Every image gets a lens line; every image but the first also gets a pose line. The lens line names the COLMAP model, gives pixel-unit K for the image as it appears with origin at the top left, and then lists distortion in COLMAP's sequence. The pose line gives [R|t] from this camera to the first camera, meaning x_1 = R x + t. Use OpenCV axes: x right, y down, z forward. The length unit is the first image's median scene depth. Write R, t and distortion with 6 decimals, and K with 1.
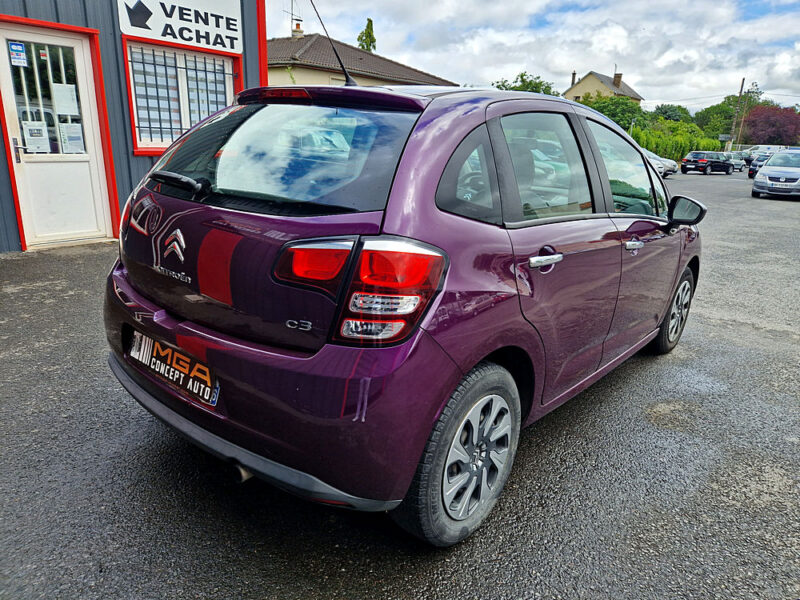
lens RADIAL K [[541.4, 0, 400.0], [0, 541.4, 300.0], [0, 0, 1]] dist [-0.003729, -0.003793]
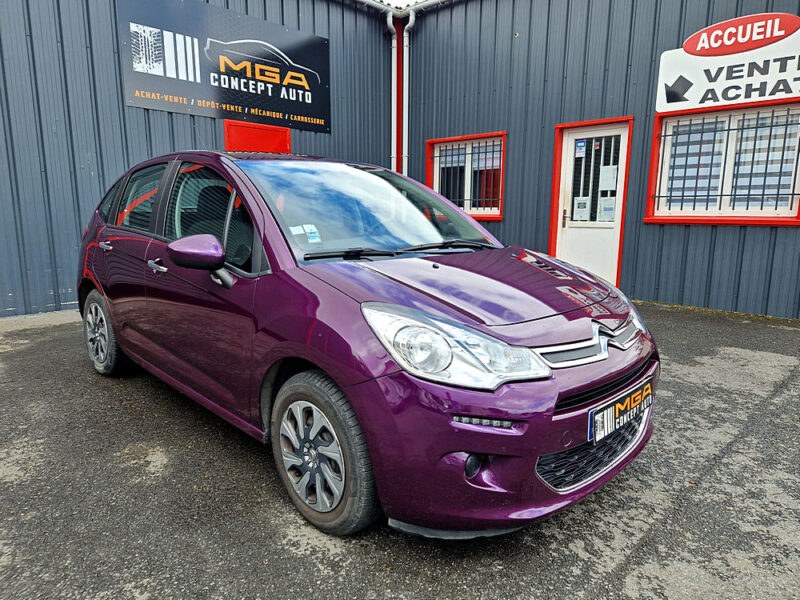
lens RADIAL K [[541.4, 0, 400.0], [0, 541.4, 300.0], [0, 0, 1]] dist [-0.003729, -0.003793]
pose [[-0.084360, 0.128286, -0.988143, 0.604156], [-0.283029, 0.947748, 0.147204, -0.144273], [0.955394, 0.292091, -0.043643, 0.628456]]
